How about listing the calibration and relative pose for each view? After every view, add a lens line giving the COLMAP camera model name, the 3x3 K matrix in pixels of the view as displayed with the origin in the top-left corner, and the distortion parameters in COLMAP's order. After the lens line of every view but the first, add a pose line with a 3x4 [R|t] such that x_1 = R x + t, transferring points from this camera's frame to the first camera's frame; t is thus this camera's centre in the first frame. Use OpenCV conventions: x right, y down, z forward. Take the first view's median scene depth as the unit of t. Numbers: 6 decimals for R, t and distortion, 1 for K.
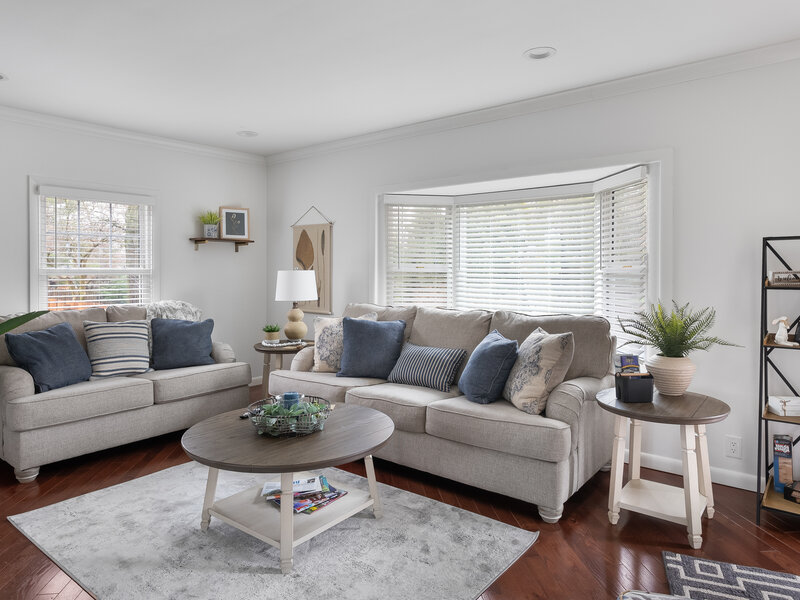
lens RADIAL K [[512.1, 0, 400.0], [0, 512.1, 300.0], [0, 0, 1]] dist [0.034563, -0.001205]
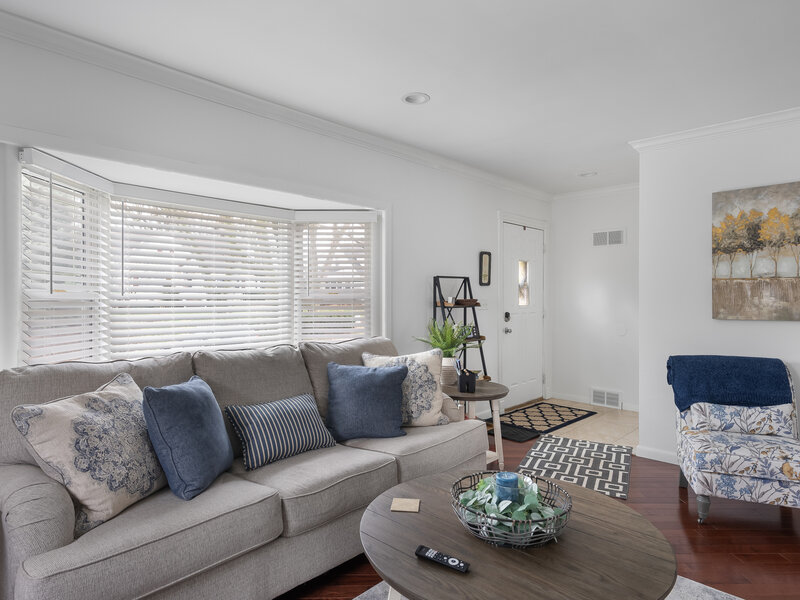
lens RADIAL K [[512.1, 0, 400.0], [0, 512.1, 300.0], [0, 0, 1]] dist [0.034563, -0.001205]
pose [[0.042718, -0.008023, 0.999055, -0.814539], [0.049848, 0.998739, 0.005890, -0.058819], [-0.997843, 0.049549, 0.043064, 0.962773]]
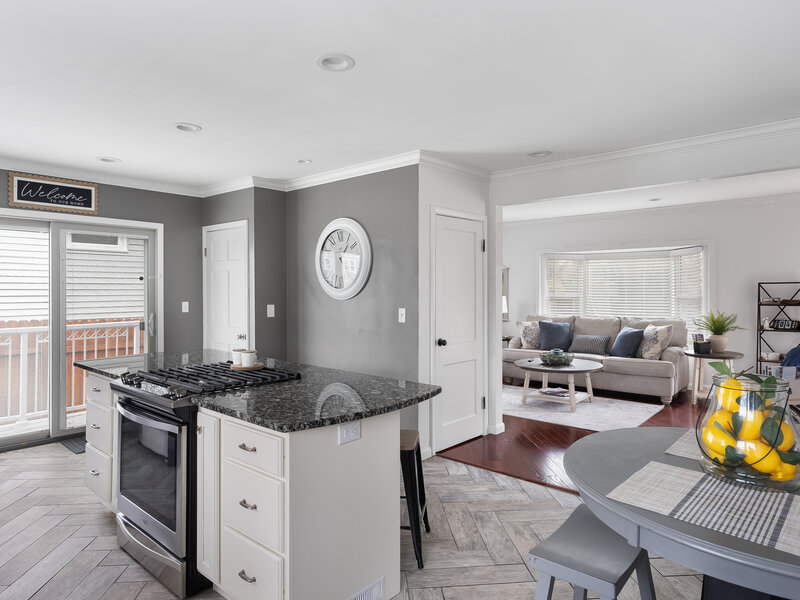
lens RADIAL K [[512.1, 0, 400.0], [0, 512.1, 300.0], [0, 0, 1]] dist [0.034563, -0.001205]
pose [[0.999280, -0.000016, -0.037930, -0.753248], [-0.001468, 0.999234, -0.039100, 0.043459], [0.037902, 0.039128, 0.998515, -1.284468]]
